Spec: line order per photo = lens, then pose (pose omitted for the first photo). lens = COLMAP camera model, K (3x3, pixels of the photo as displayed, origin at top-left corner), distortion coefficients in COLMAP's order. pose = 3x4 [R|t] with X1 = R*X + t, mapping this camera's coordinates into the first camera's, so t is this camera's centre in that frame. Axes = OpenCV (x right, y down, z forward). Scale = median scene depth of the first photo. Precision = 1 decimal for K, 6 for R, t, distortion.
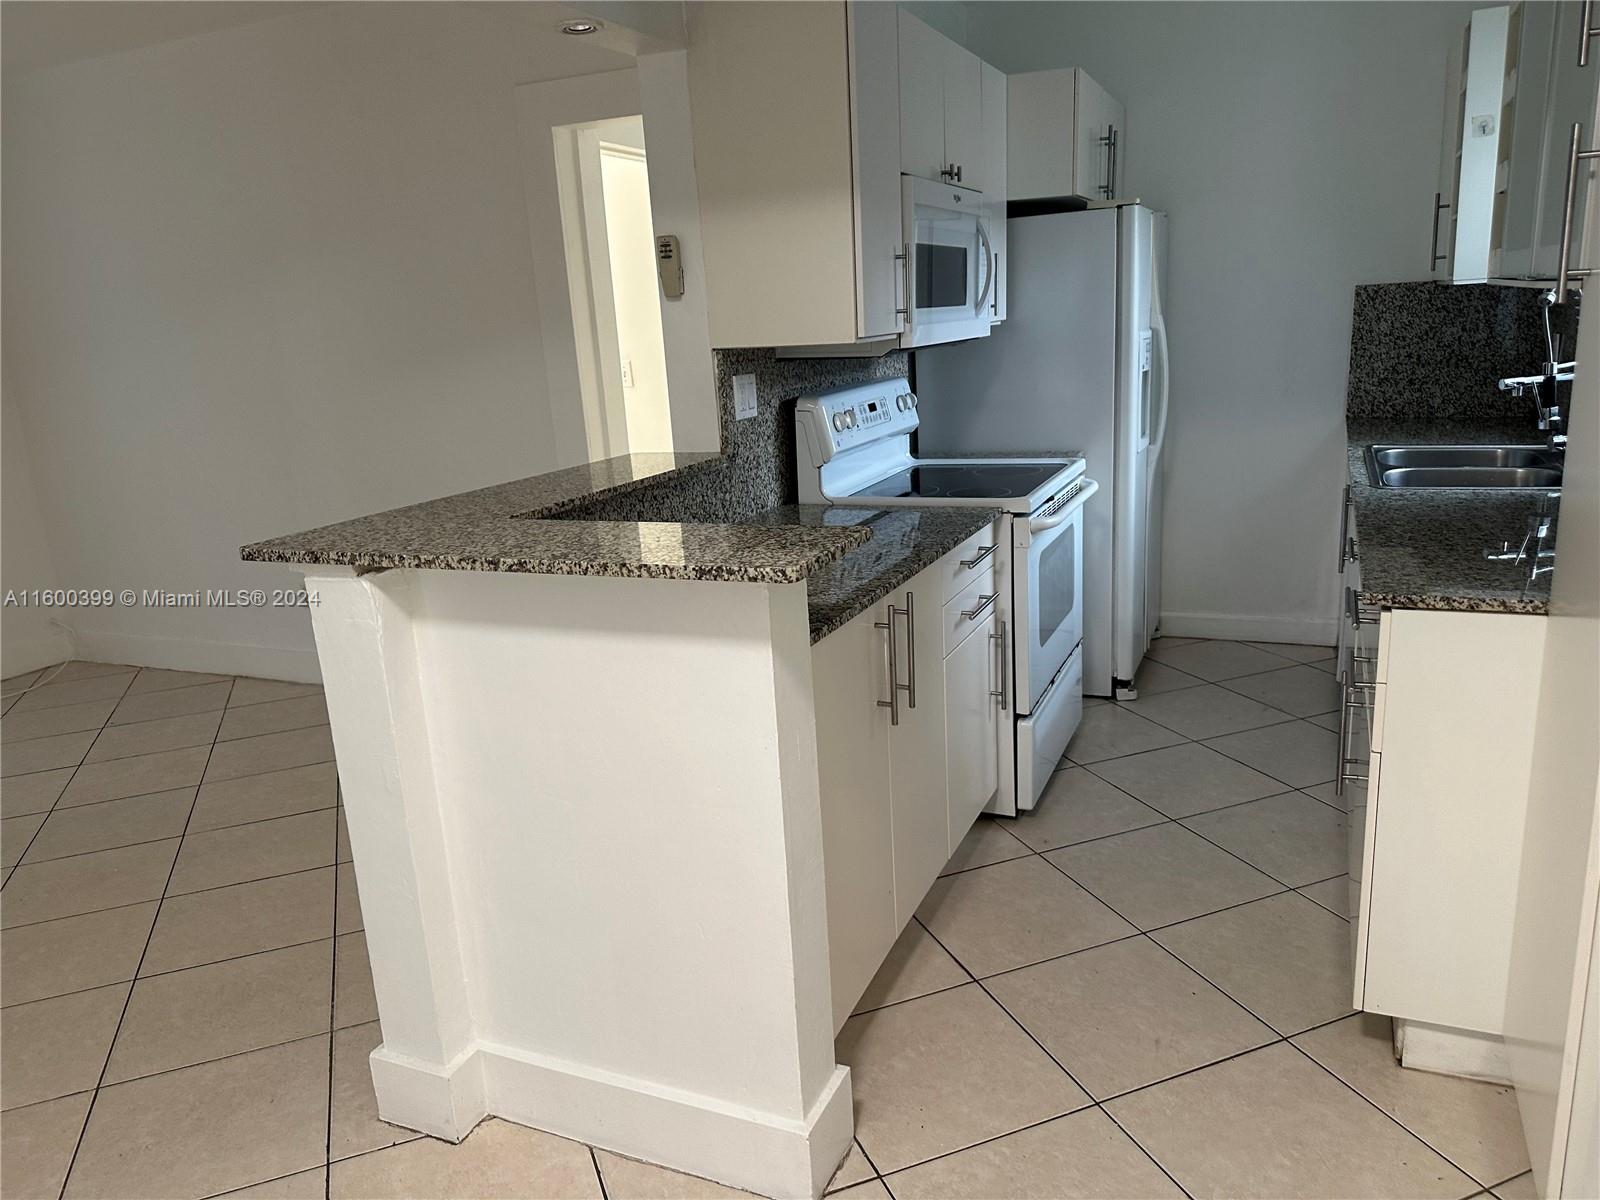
lens RADIAL K [[1121.2, 0, 800.1], [0, 1121.2, 604.3], [0, 0, 1]] dist [0.116551, -0.169565]
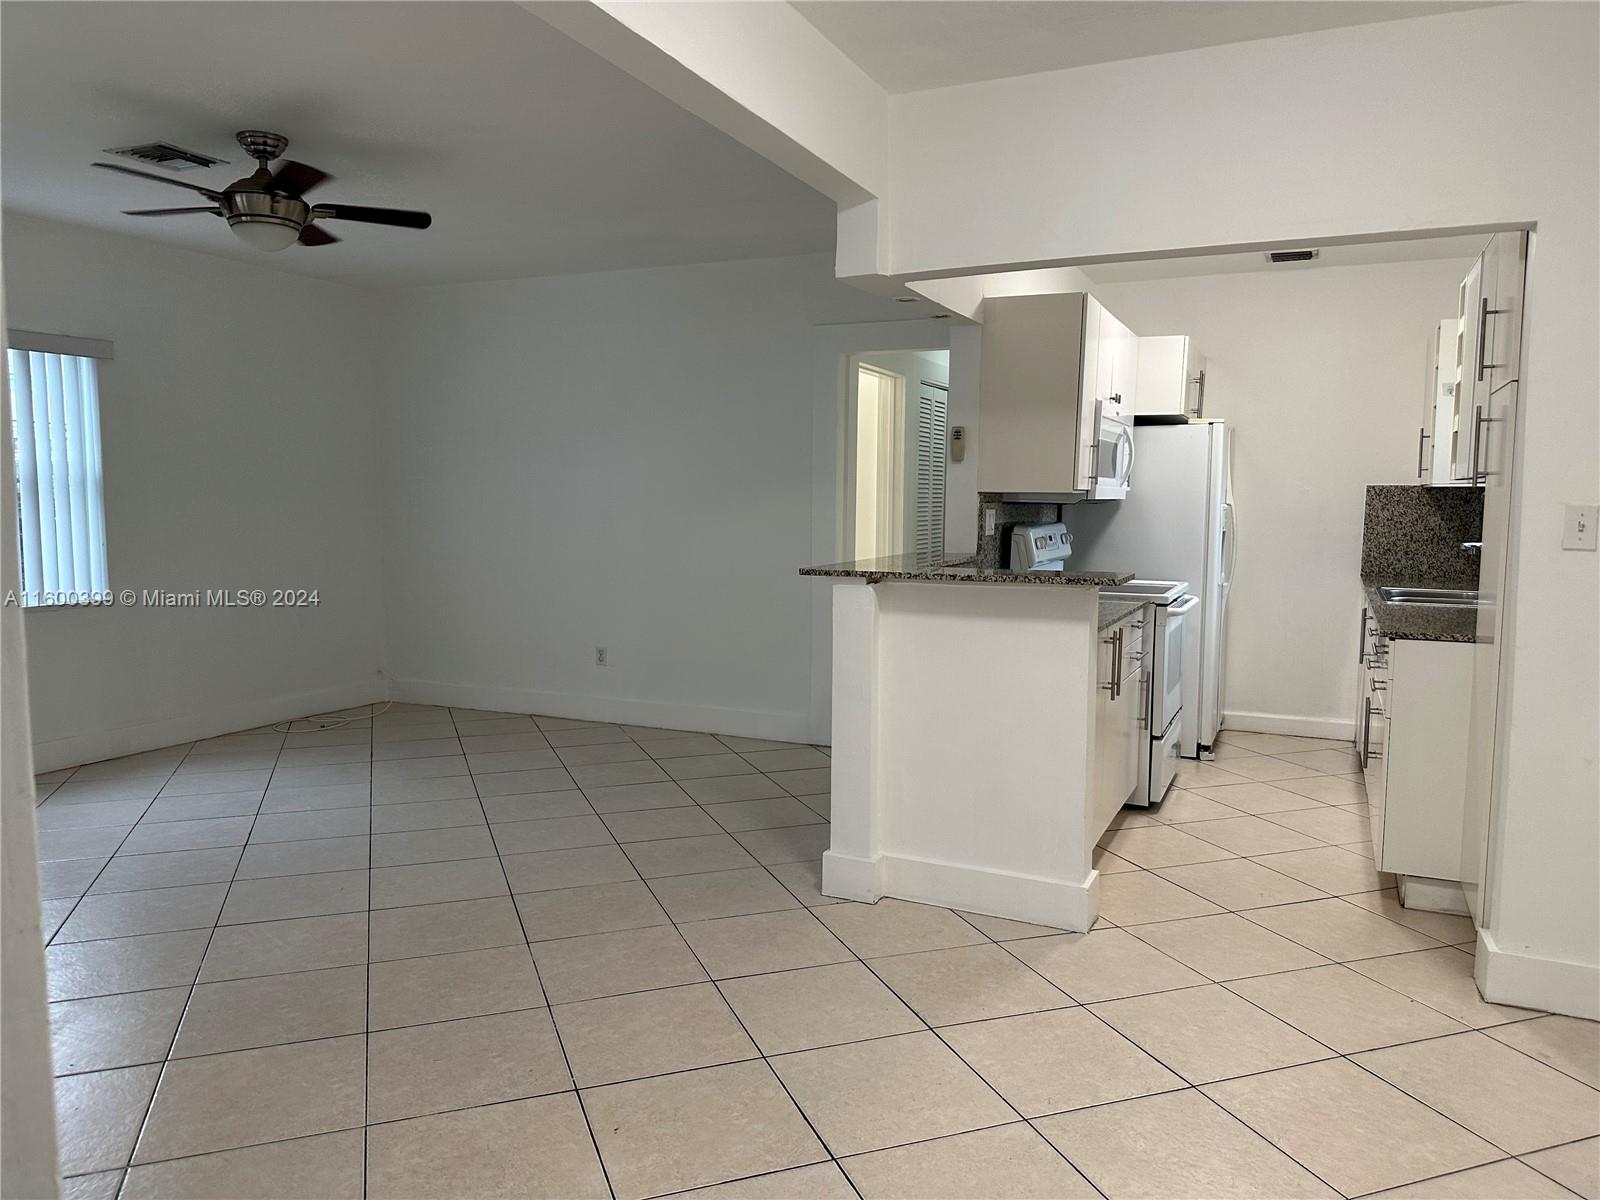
lens RADIAL K [[1113.9, 0, 761.0], [0, 1113.9, 598.9], [0, 0, 1]] dist [0.042184, -0.087171]
pose [[0.996945, 0.065913, -0.041911, -0.280359], [-0.071577, 0.985731, -0.152349, 0.179027], [0.031271, 0.154884, 0.987438, -0.536389]]
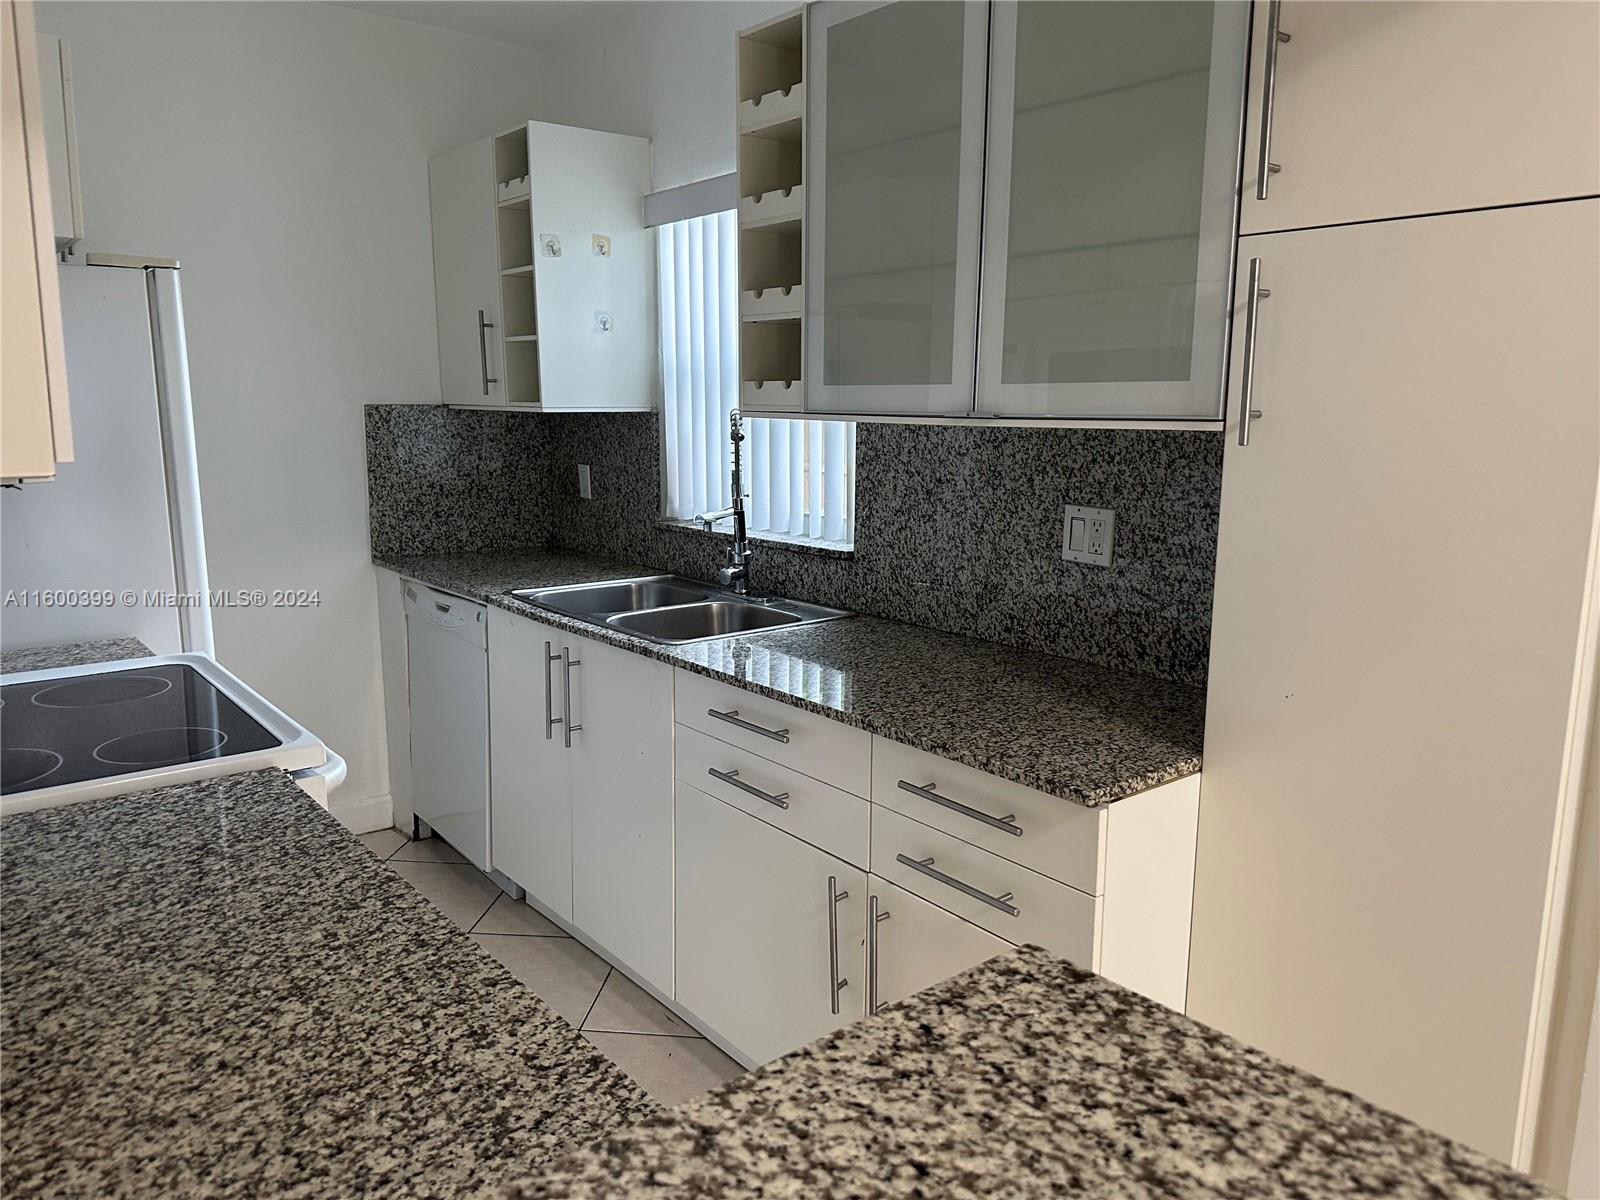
lens RADIAL K [[1121.2, 0, 800.1], [0, 1121.2, 604.3], [0, 0, 1]] dist [0.116551, -0.169565]
pose [[0.450870, -0.102379, 0.886699, -0.172904], [0.190769, 0.981499, 0.016322, -0.114783], [-0.871965, 0.161795, 0.462059, 0.473440]]
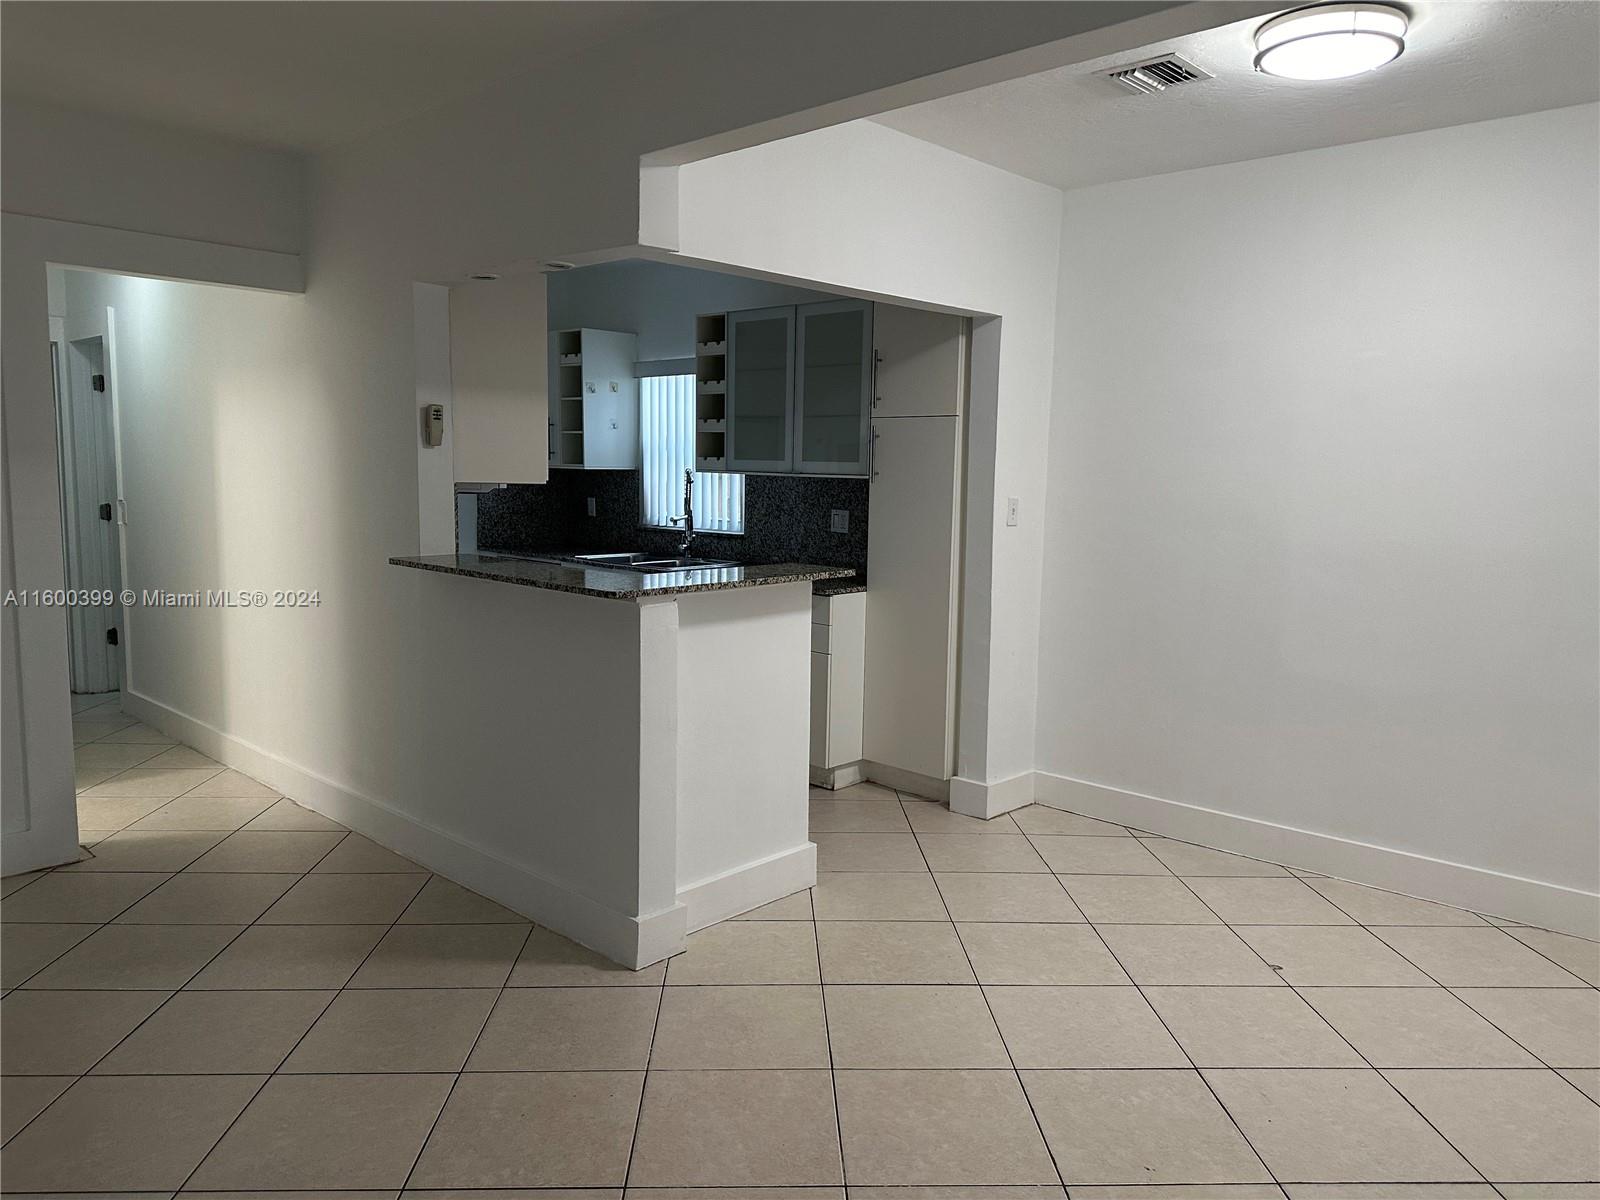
lens RADIAL K [[1121.2, 0, 800.1], [0, 1121.2, 604.3], [0, 0, 1]] dist [0.116551, -0.169565]
pose [[0.335039, -0.054388, 0.940633, -1.128229], [0.194627, 0.980796, -0.012613, 0.024138], [-0.921884, 0.187298, 0.339190, 0.126959]]
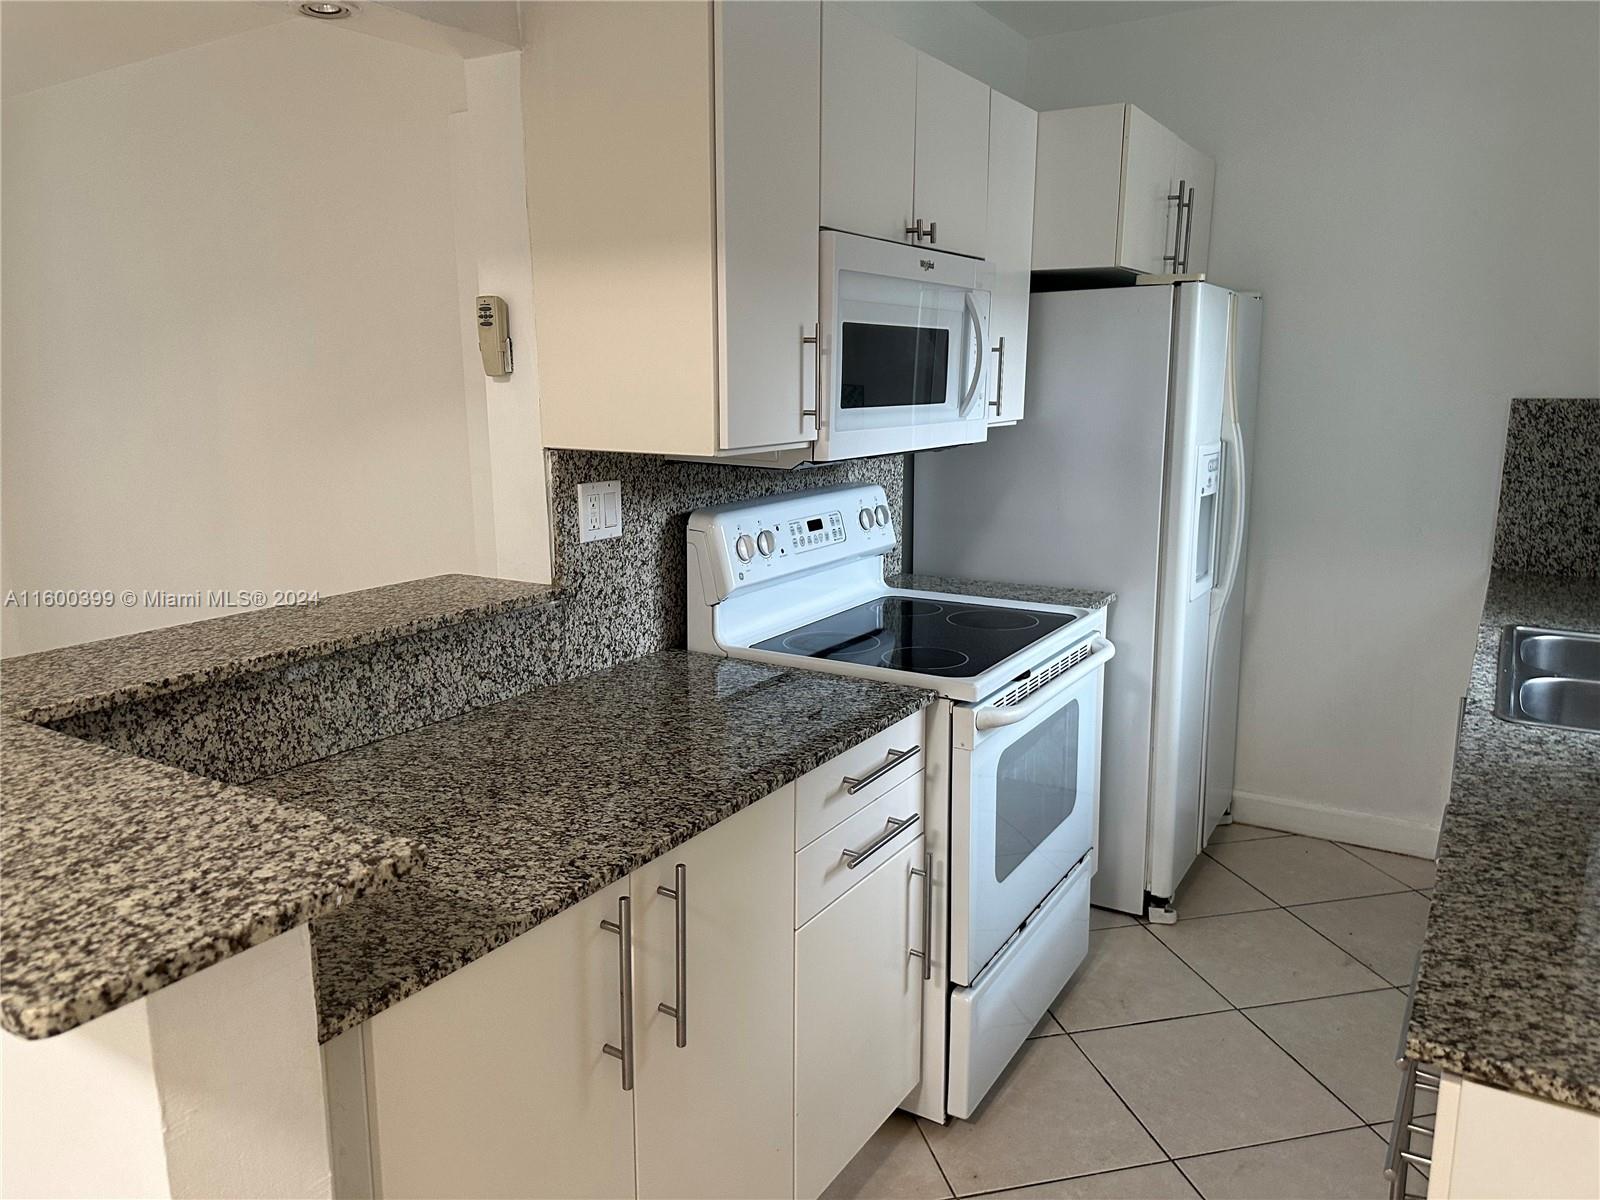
lens RADIAL K [[1120.5, 0, 779.5], [0, 1120.5, 583.9], [0, 0, 1]] dist [0.082578, -0.106167]
pose [[0.987297, 0.075452, -0.139827, 0.162720], [-0.084353, 0.994696, -0.058855, -0.095361], [0.134644, 0.069902, 0.988425, 0.265559]]
